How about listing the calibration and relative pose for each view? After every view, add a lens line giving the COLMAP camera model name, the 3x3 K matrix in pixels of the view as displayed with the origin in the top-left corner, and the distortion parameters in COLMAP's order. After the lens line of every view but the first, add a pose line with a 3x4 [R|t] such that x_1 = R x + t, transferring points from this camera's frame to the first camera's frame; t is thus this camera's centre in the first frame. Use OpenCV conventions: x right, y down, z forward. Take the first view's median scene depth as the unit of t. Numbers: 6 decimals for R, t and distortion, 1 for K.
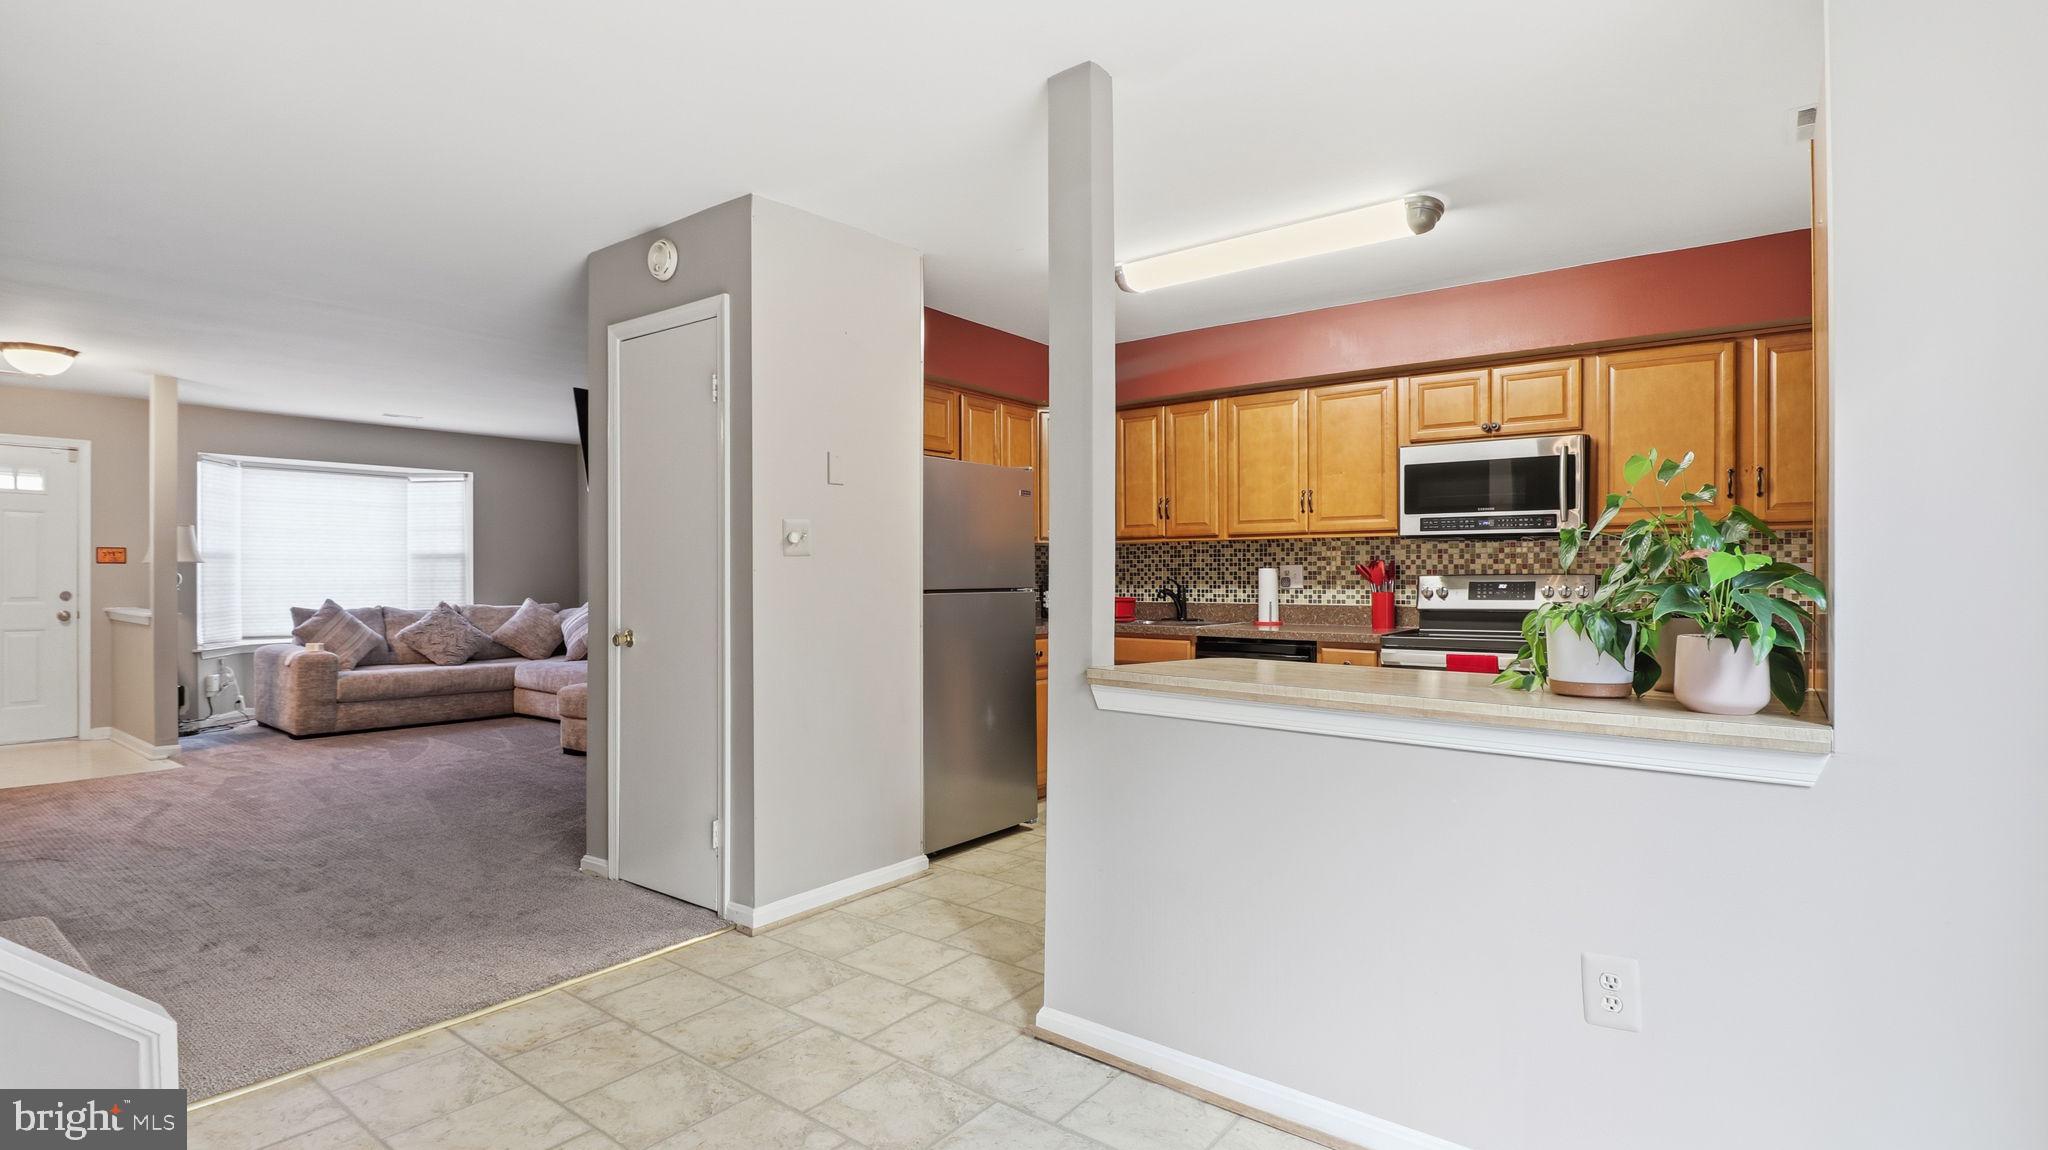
lens RADIAL K [[966.9, 0, 1038.6], [0, 966.9, 588.6], [0, 0, 1]] dist [-0.002273, -0.007698]
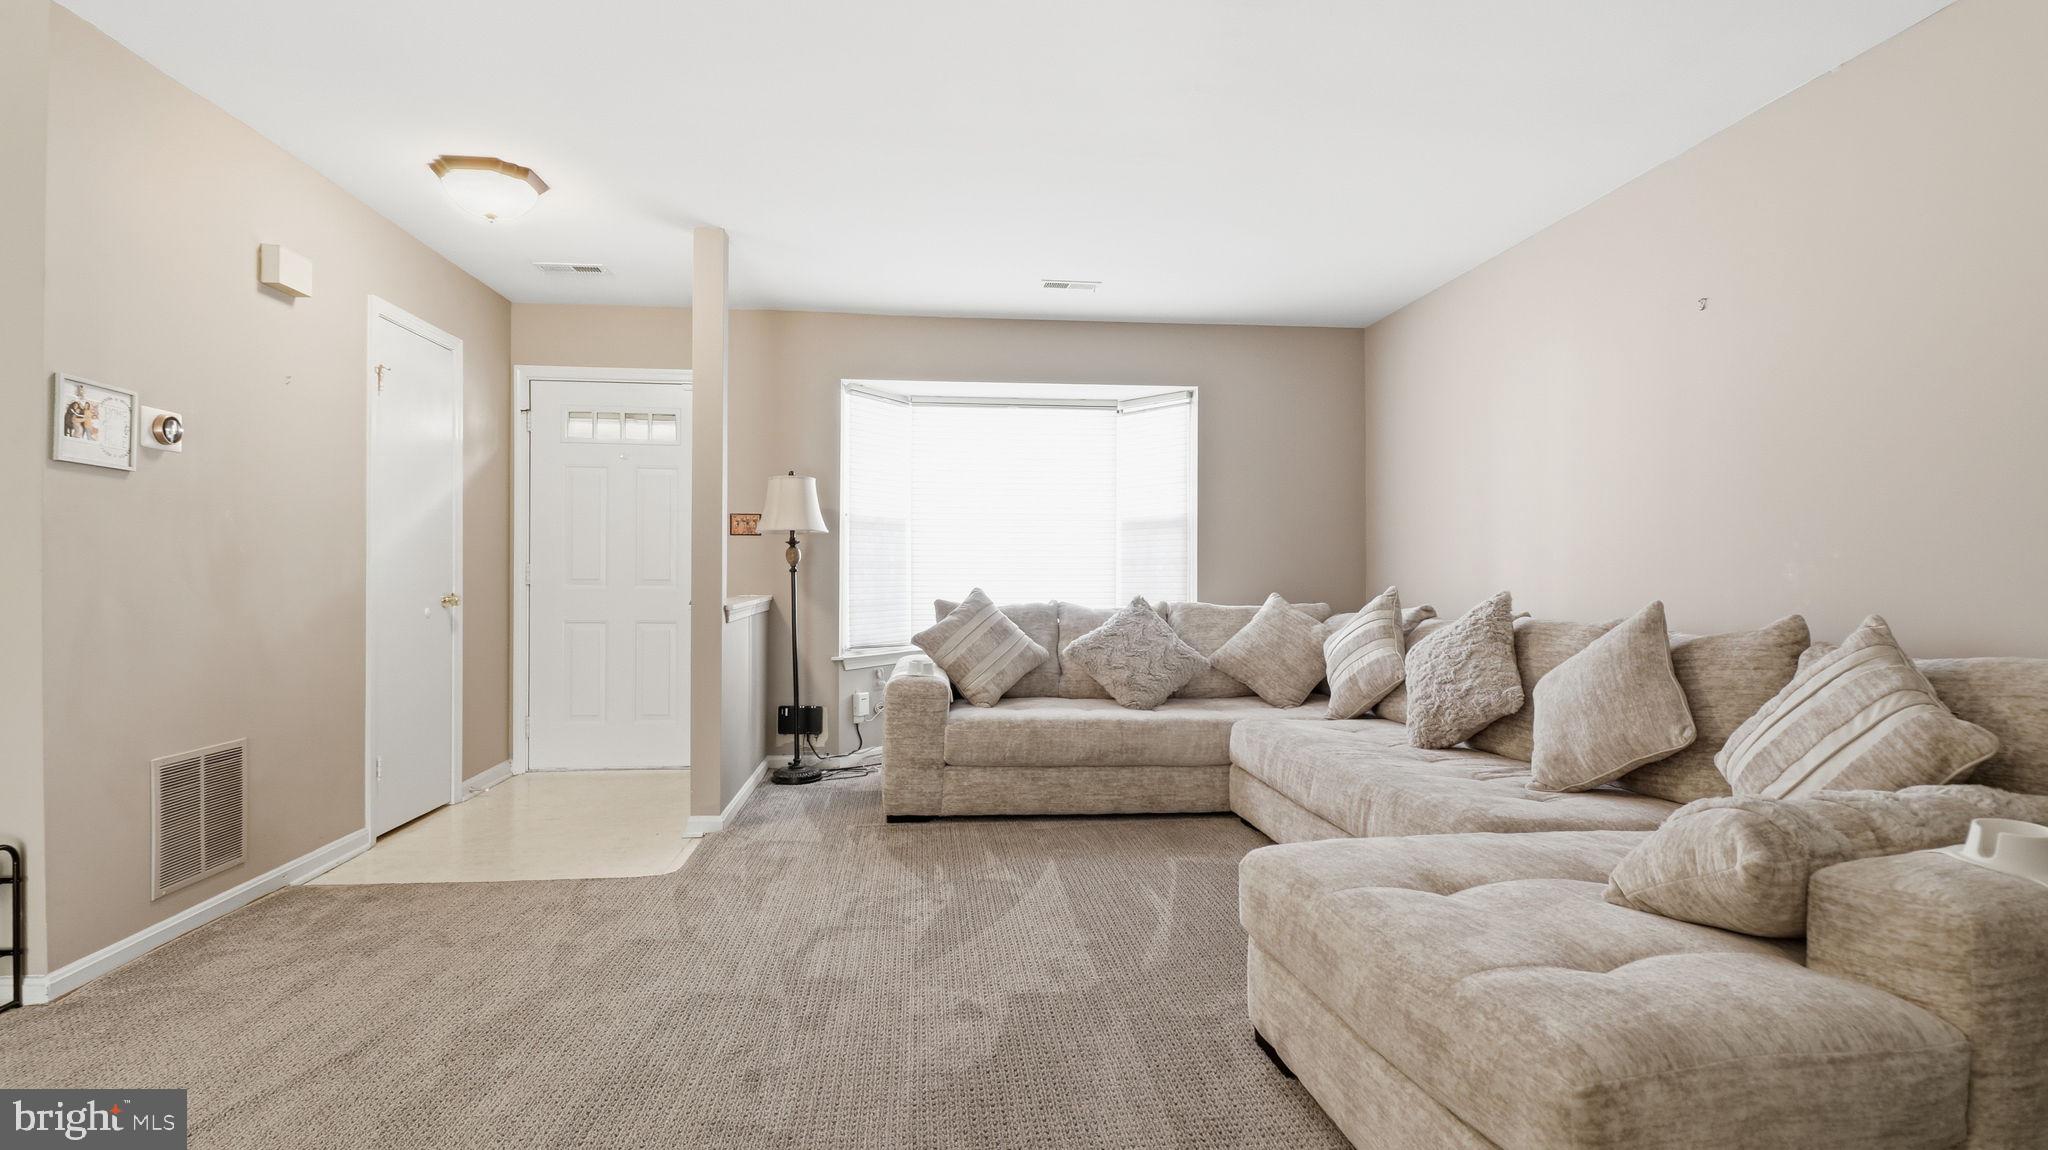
lens RADIAL K [[966.9, 0, 1021.1], [0, 966.9, 571.4], [0, 0, 1]] dist [-0.002273, -0.007698]
pose [[0.679777, -0.000081, -0.733419, -0.236340], [-0.013185, 0.999837, -0.012331, 0.006820], [0.733301, 0.018052, 0.679665, 0.560037]]
